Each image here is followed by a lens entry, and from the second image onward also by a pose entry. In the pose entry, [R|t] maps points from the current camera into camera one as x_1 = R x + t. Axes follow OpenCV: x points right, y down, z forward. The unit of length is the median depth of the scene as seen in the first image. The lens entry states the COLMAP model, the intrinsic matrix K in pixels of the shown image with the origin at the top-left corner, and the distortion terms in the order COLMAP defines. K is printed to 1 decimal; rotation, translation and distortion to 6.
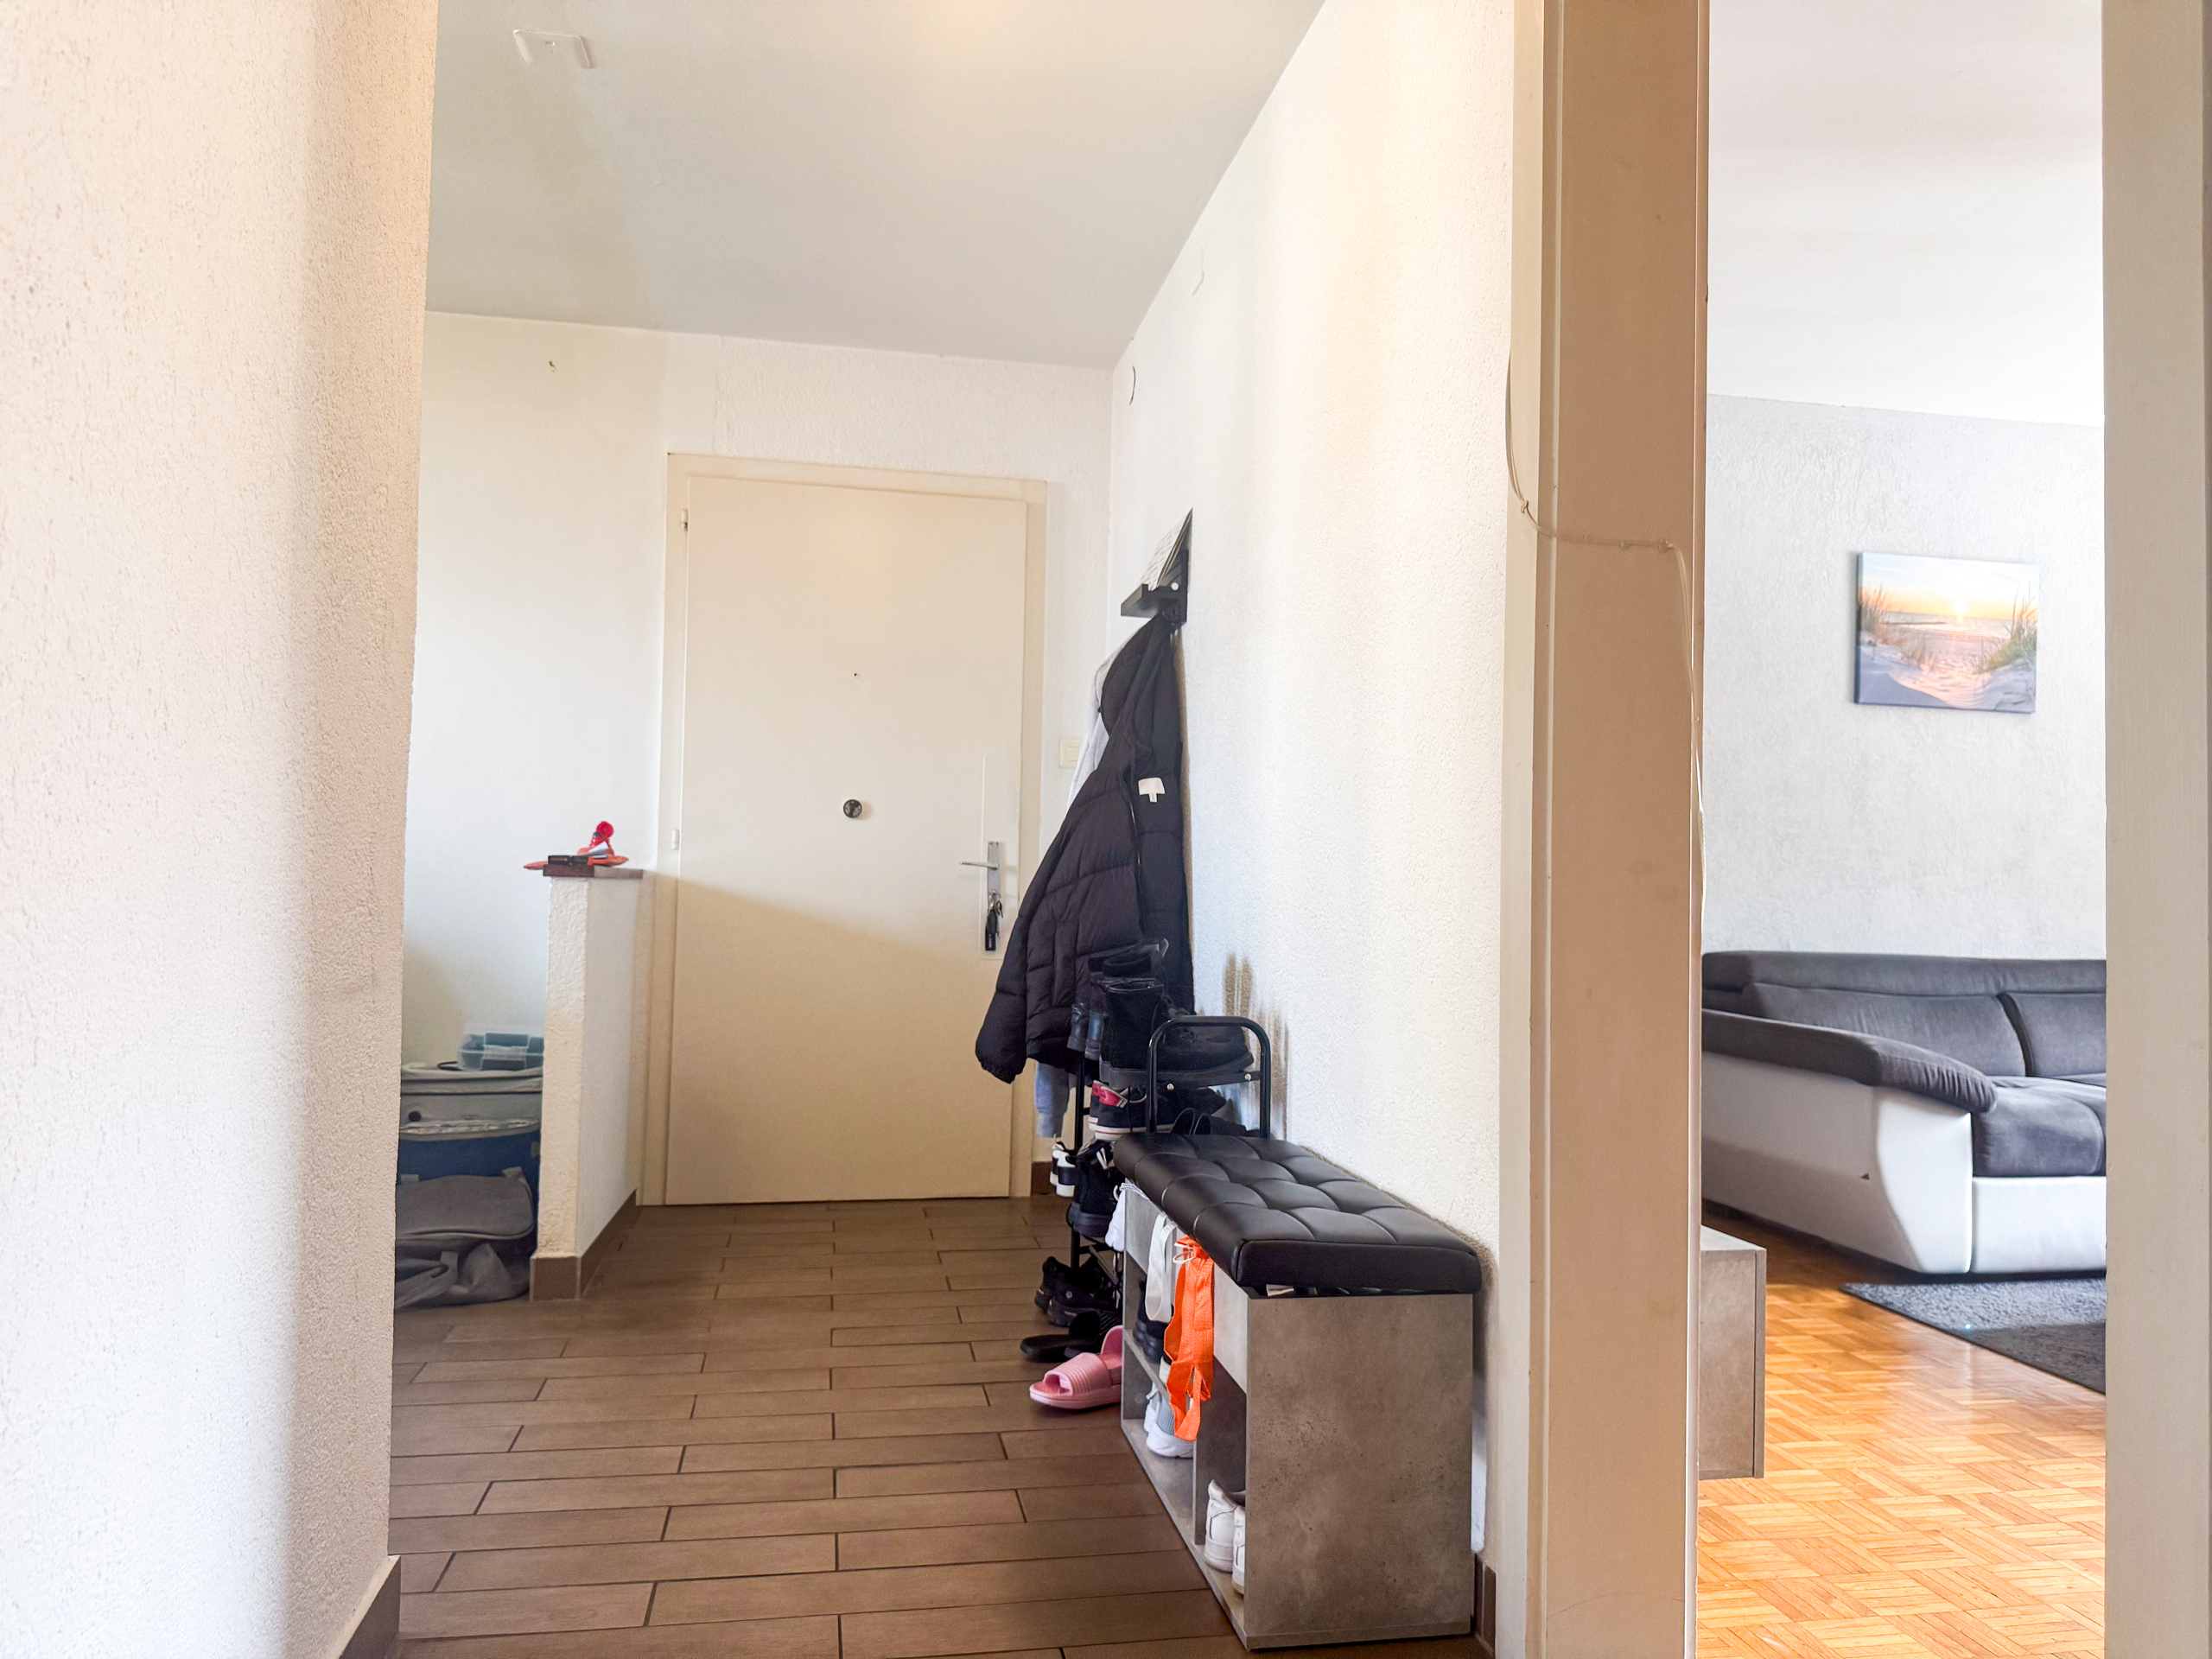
lens RADIAL K [[1568.4, 0, 1109.0], [0, 1568.4, 843.3], [0, 0, 1]] dist [-0.007307, -0.003668]
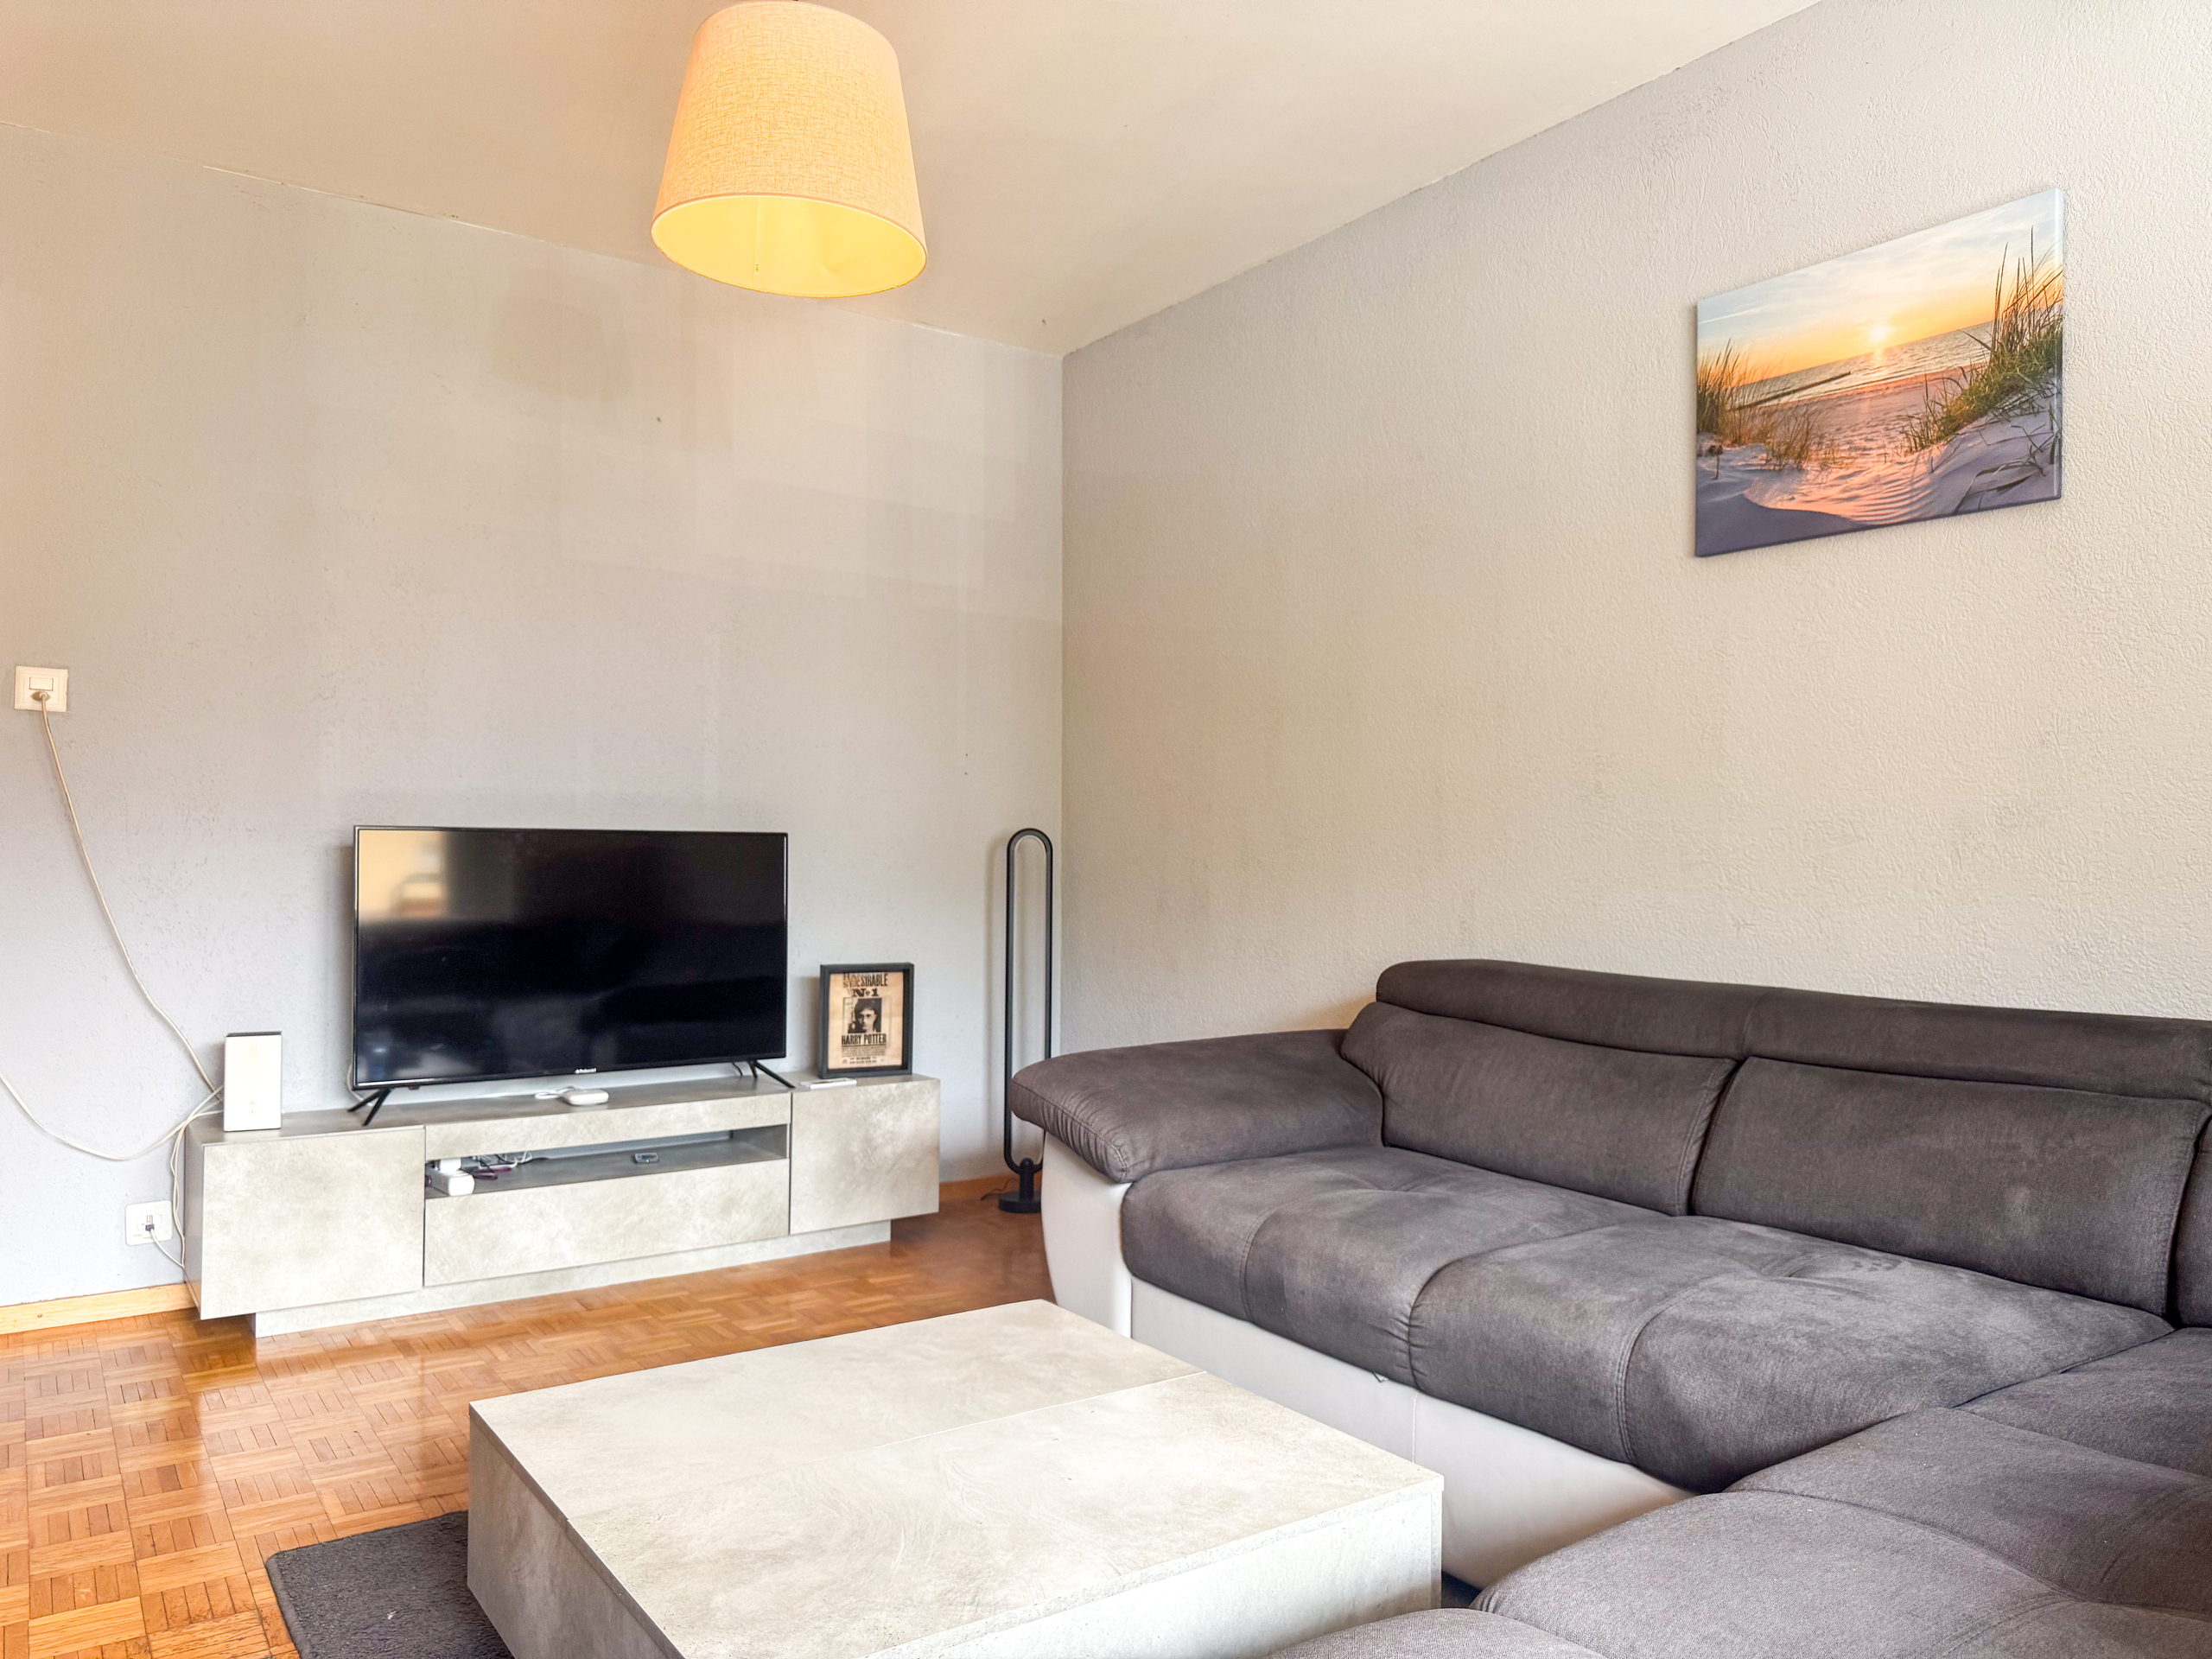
lens RADIAL K [[1568.4, 0, 1109.0], [0, 1568.4, 843.3], [0, 0, 1]] dist [-0.007307, -0.003668]
pose [[0.412955, -0.025776, -0.910387, 0.928175], [0.031719, 0.999400, -0.013908, 0.021028], [0.910199, -0.023133, 0.413525, 0.546820]]
